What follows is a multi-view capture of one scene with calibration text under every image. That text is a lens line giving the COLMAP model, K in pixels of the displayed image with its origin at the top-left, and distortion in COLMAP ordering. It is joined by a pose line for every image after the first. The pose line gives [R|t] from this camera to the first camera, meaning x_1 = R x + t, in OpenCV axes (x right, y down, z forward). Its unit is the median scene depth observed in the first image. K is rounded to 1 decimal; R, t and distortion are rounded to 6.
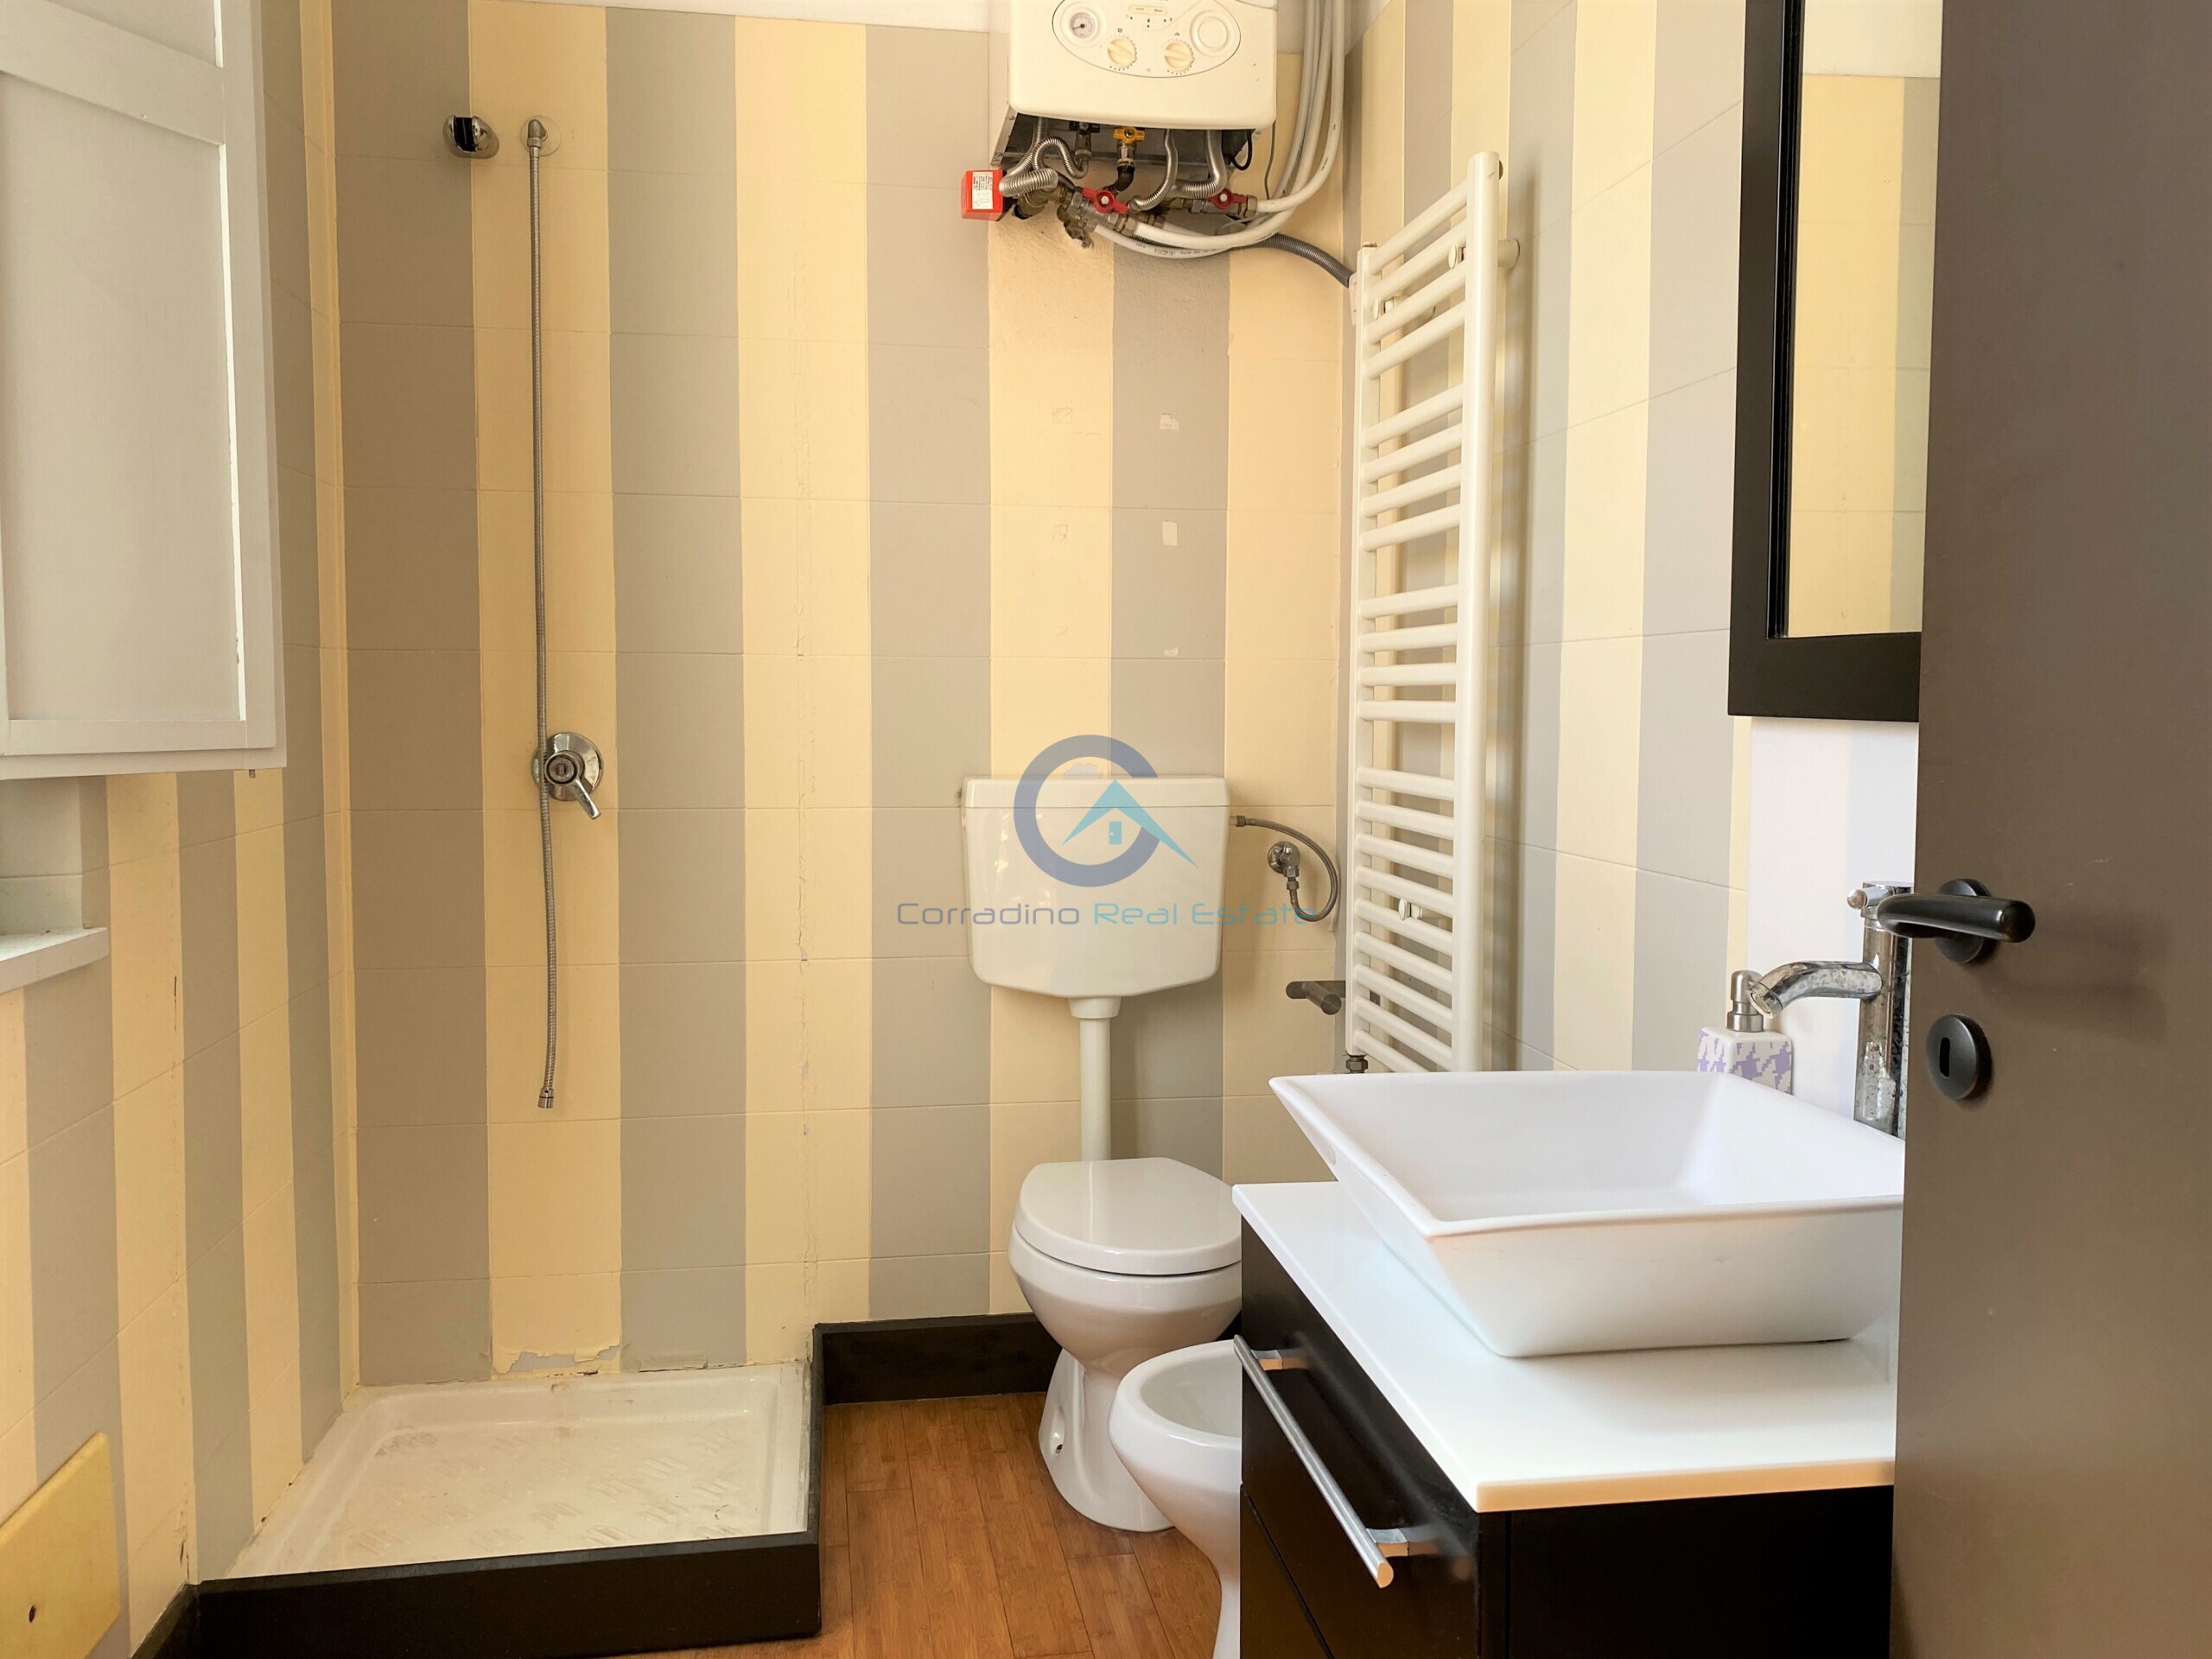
lens RADIAL K [[1792.2, 0, 1087.8], [0, 1792.2, 829.2], [0, 0, 1]] dist [0.205446, -0.171492]
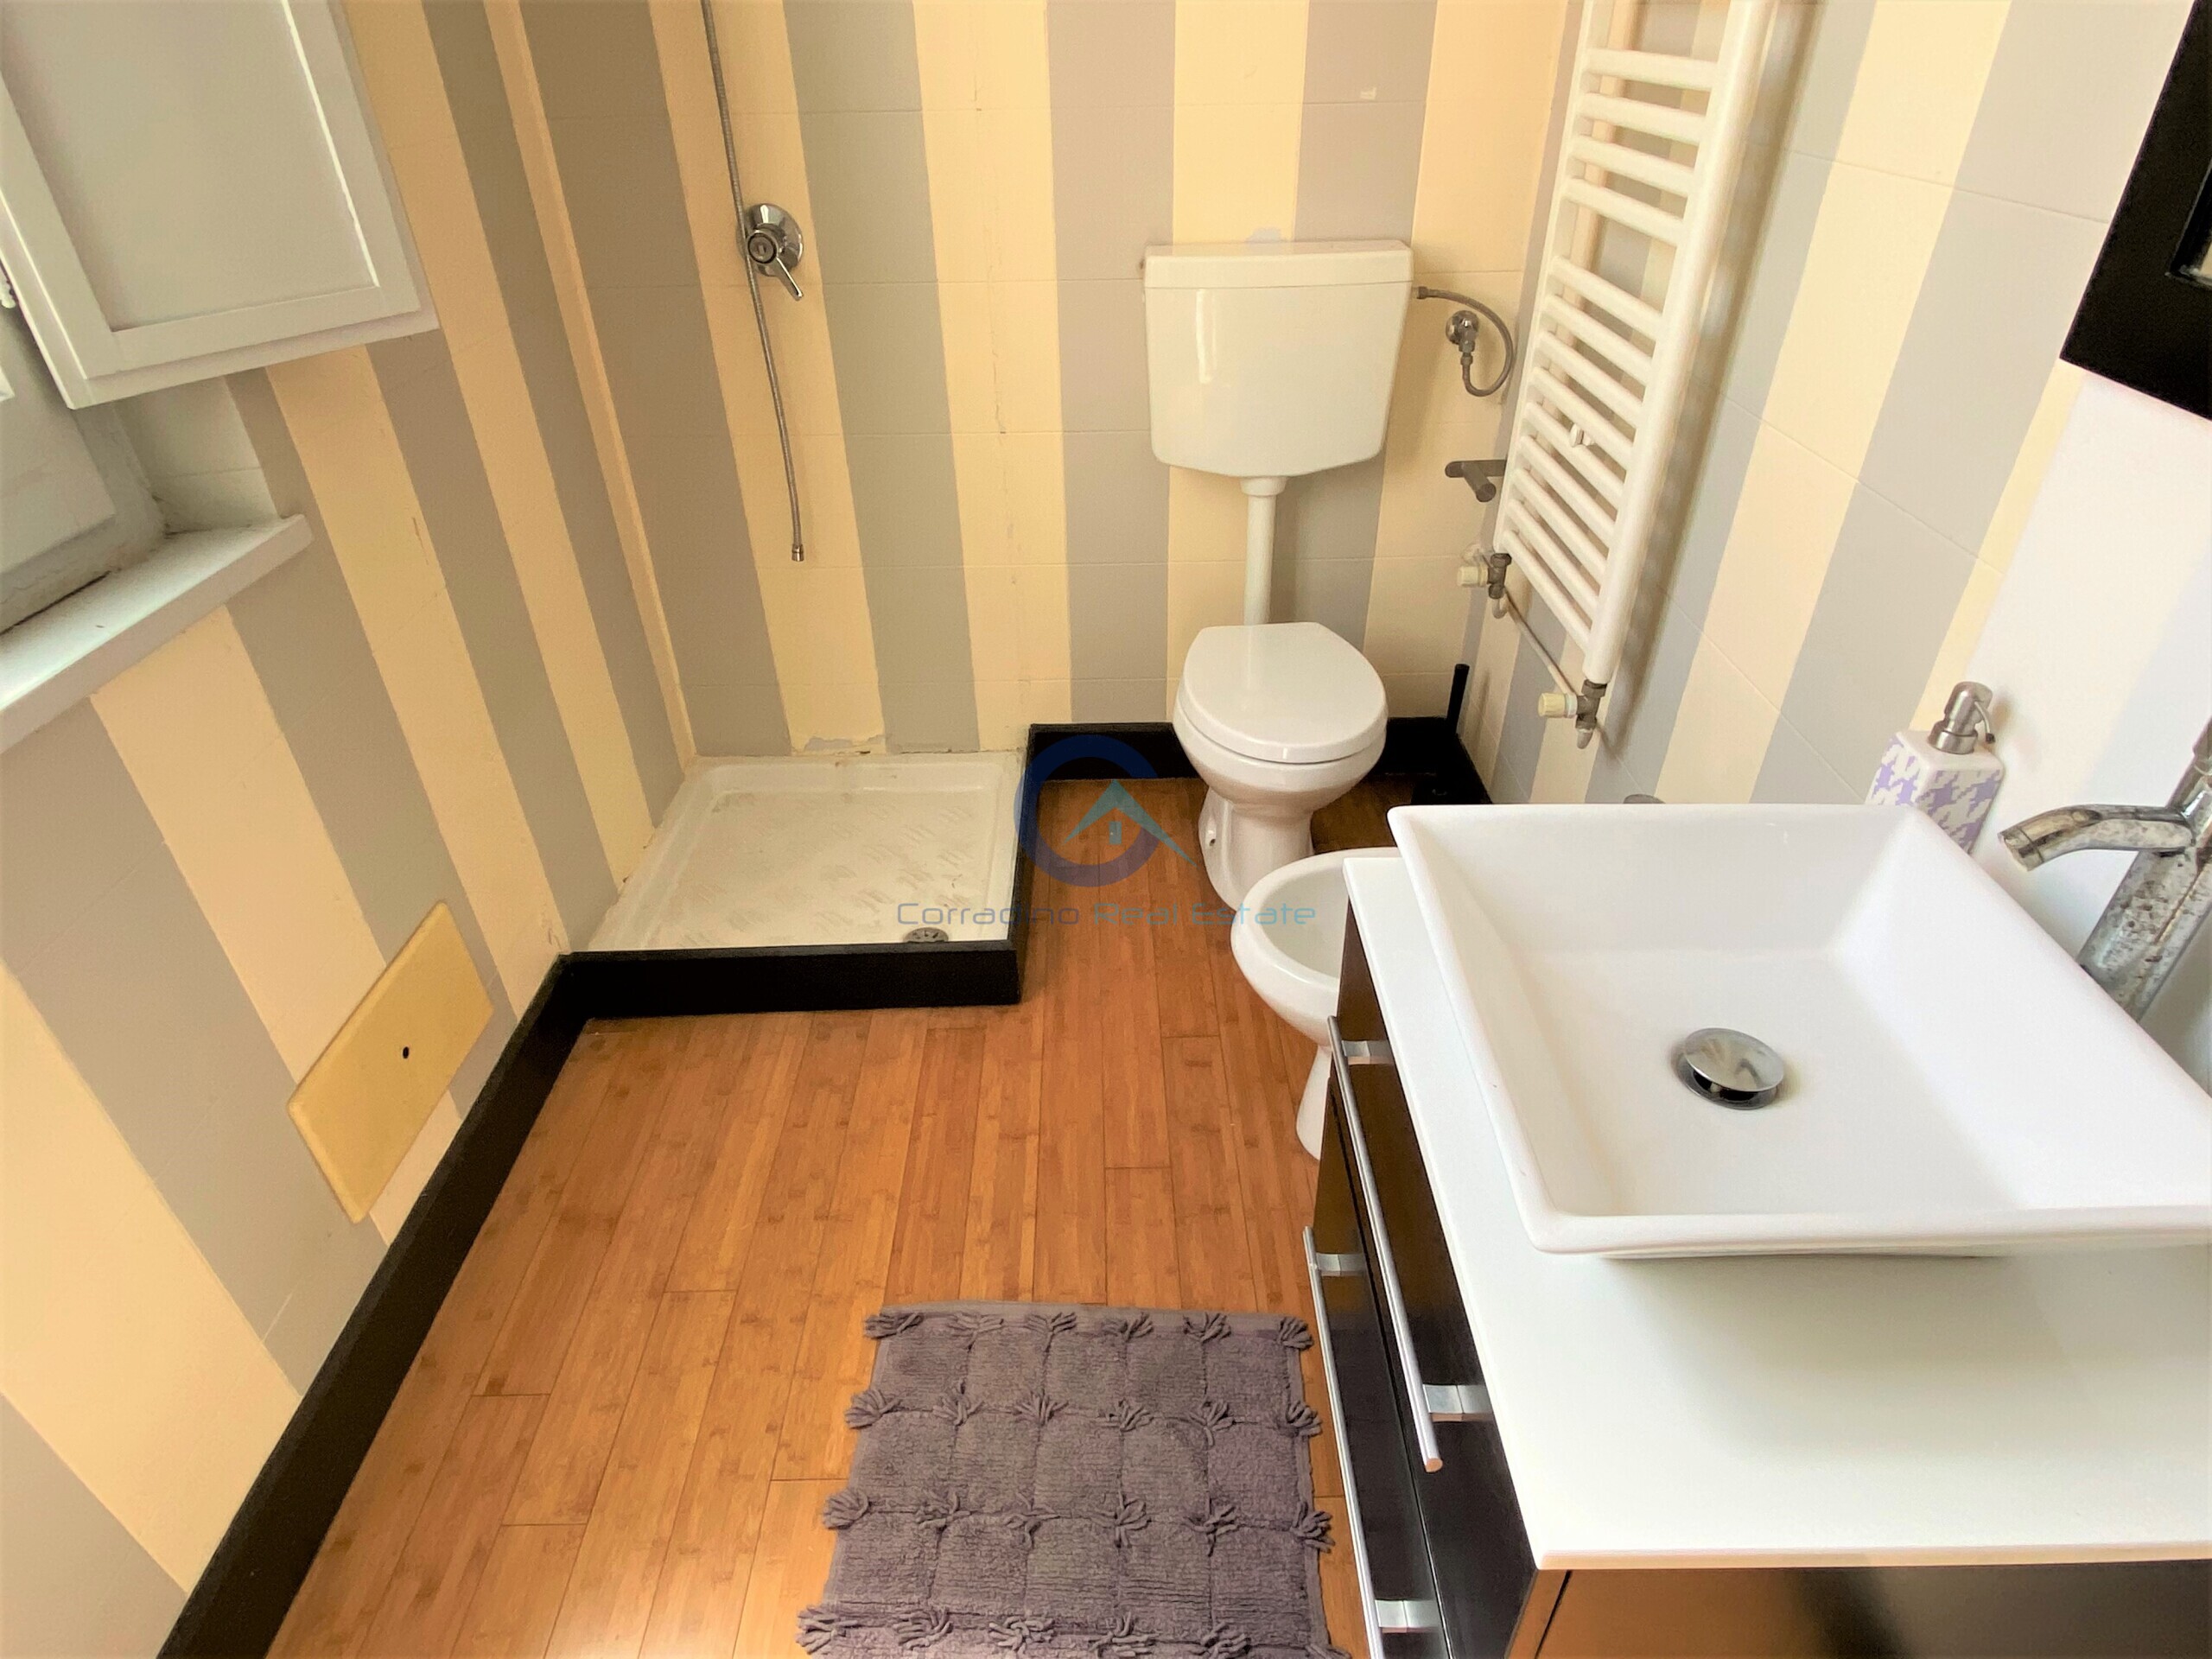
lens RADIAL K [[1242.2, 0, 1106.0], [0, 1242.2, 829.5], [0, 0, 1]] dist [0.109805, -0.072255]
pose [[0.989495, 0.062476, -0.130367, 0.022689], [0.009375, 0.872162, 0.489128, -0.095798], [0.144260, -0.485212, 0.862414, 0.228844]]
